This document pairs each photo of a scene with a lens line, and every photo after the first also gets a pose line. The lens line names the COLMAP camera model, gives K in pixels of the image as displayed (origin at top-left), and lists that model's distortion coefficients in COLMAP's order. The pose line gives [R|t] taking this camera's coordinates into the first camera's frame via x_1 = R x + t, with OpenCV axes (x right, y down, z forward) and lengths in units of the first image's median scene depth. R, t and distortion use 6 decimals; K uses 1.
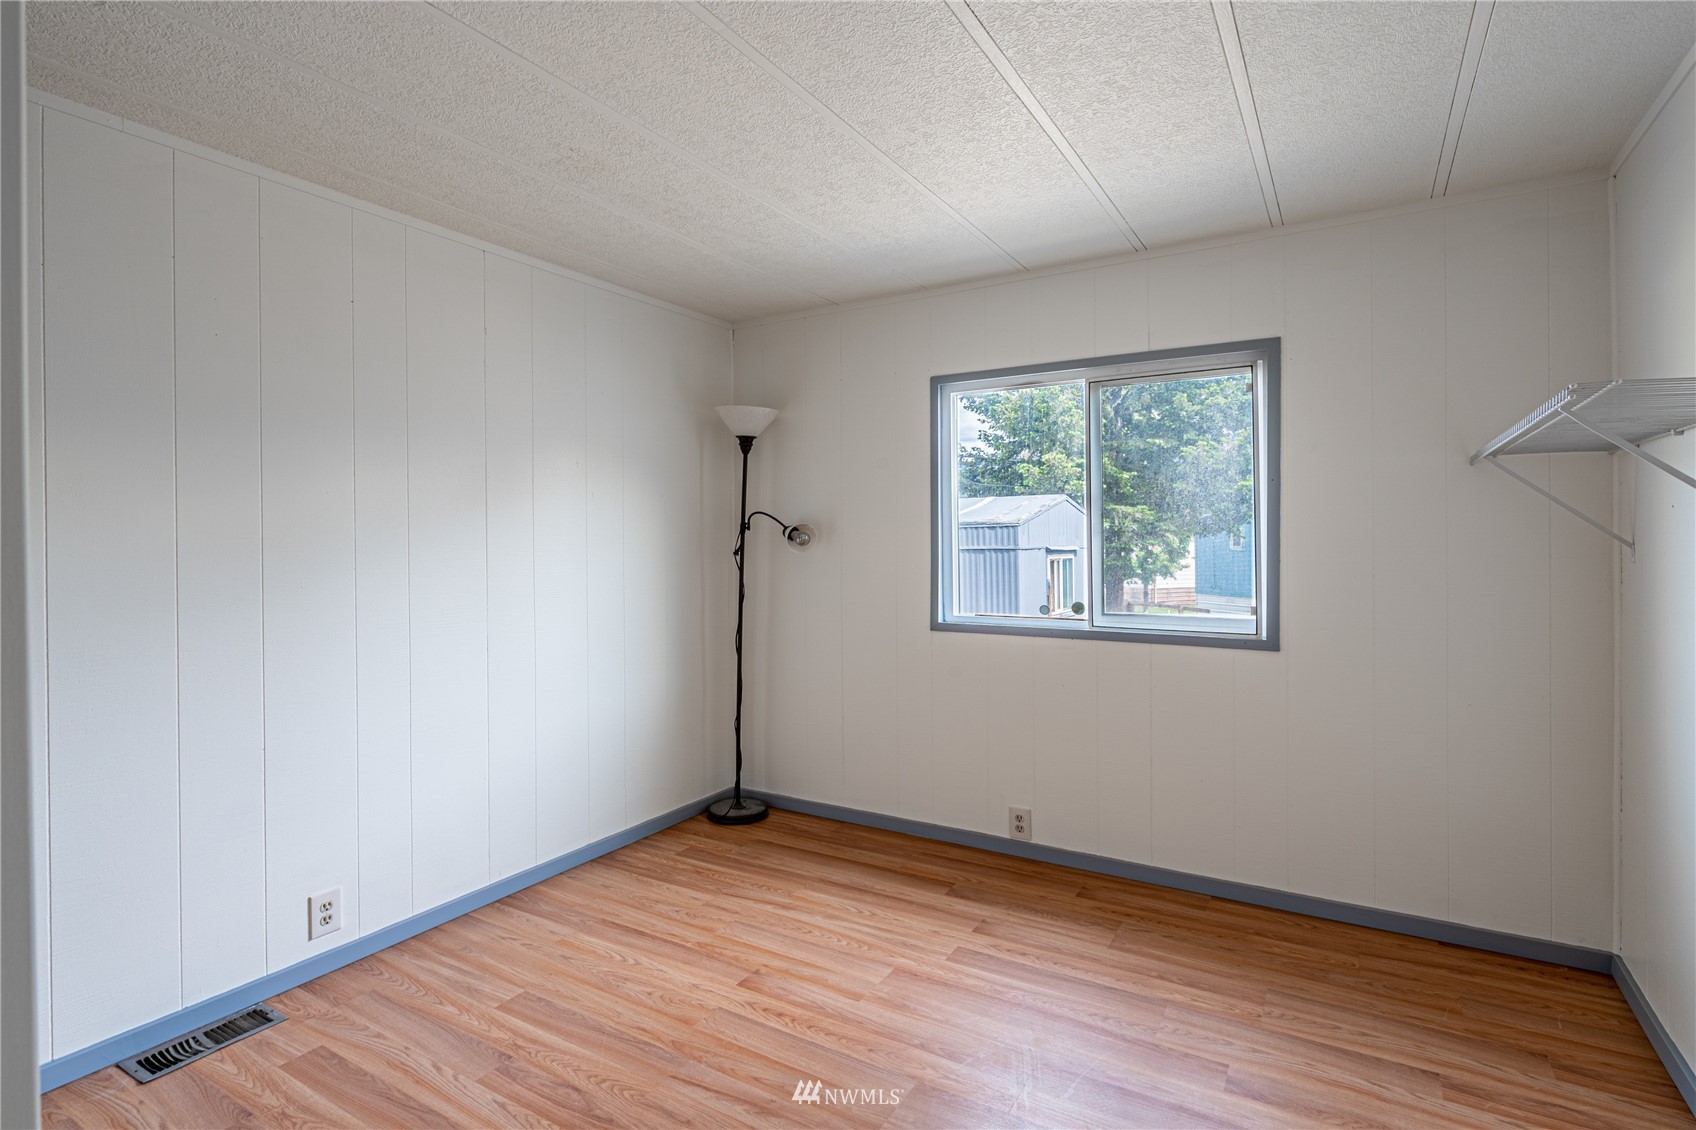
lens RADIAL K [[821.0, 0, 844.8], [0, 821.0, 556.2], [0, 0, 1]] dist [0.003974, 0.000646]
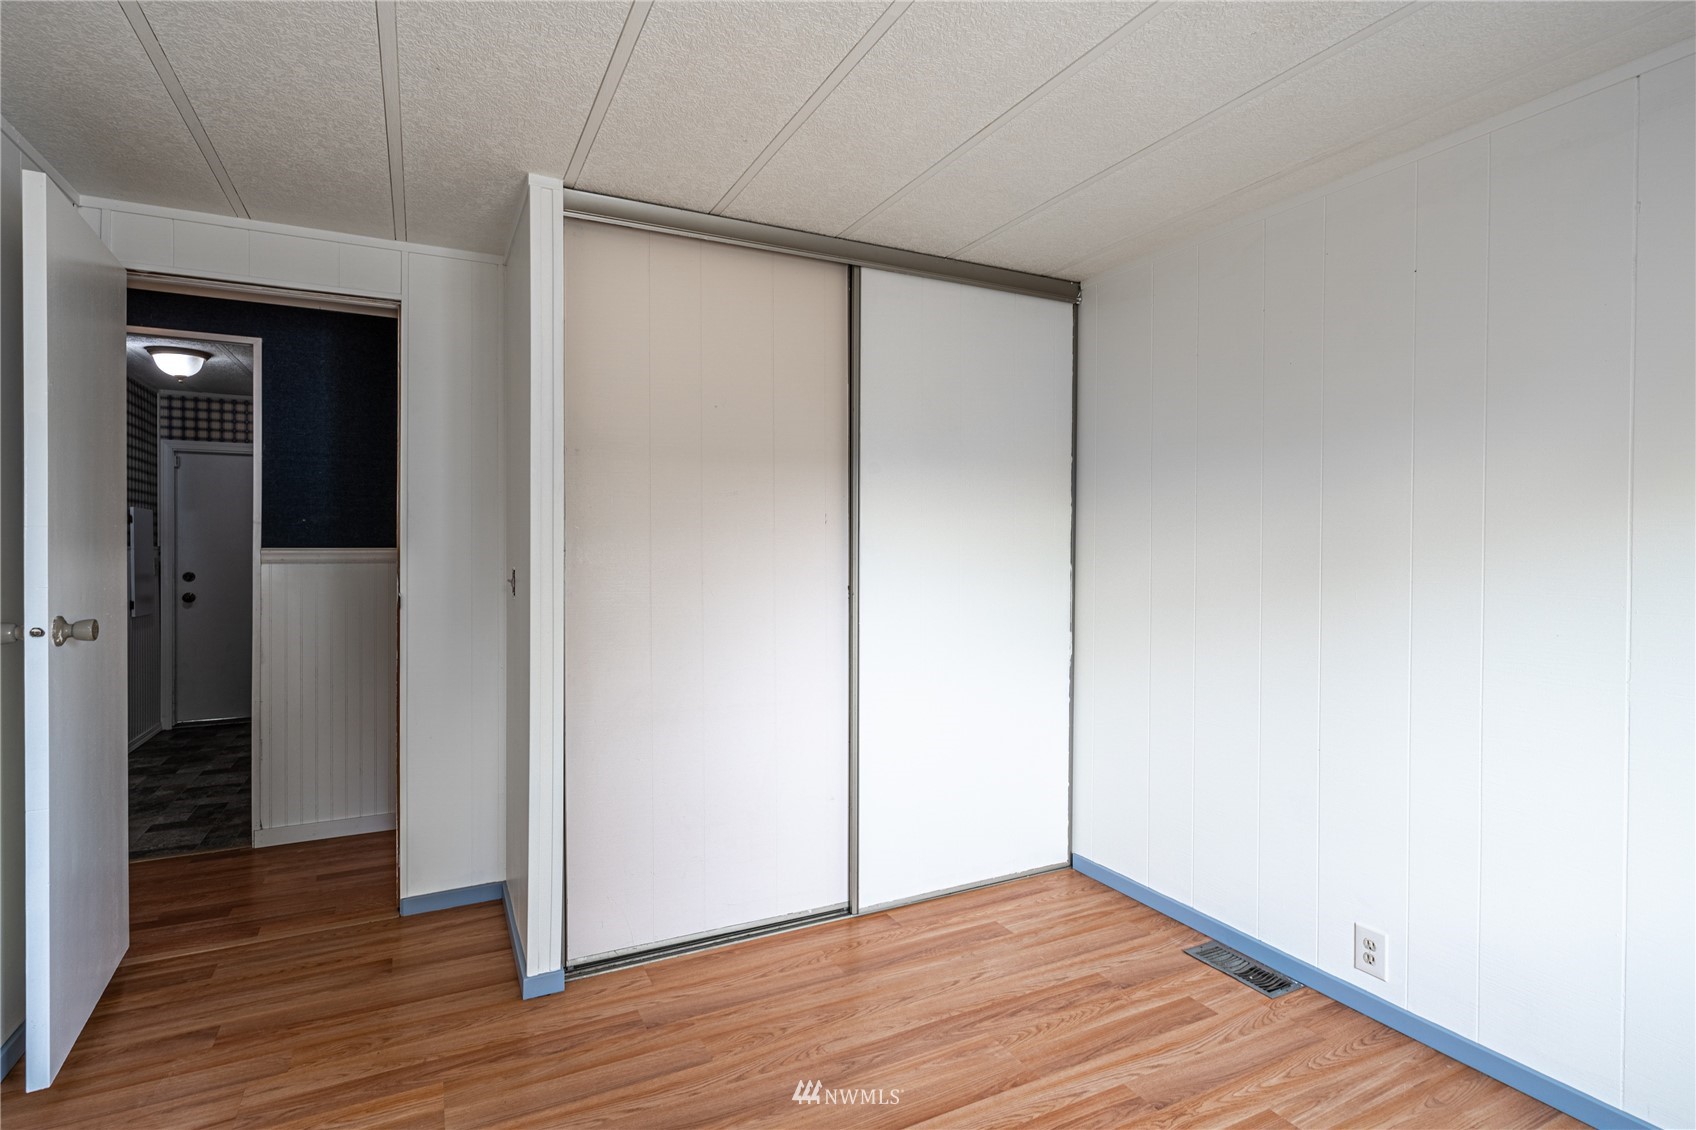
lens RADIAL K [[821.0, 0, 840.8], [0, 821.0, 557.7], [0, 0, 1]] dist [0.003974, 0.000646]
pose [[-0.529929, 0.008316, -0.848001, 0.502819], [-0.011584, 0.999788, 0.017043, -0.018847], [0.847963, 0.018854, -0.529720, 1.054257]]
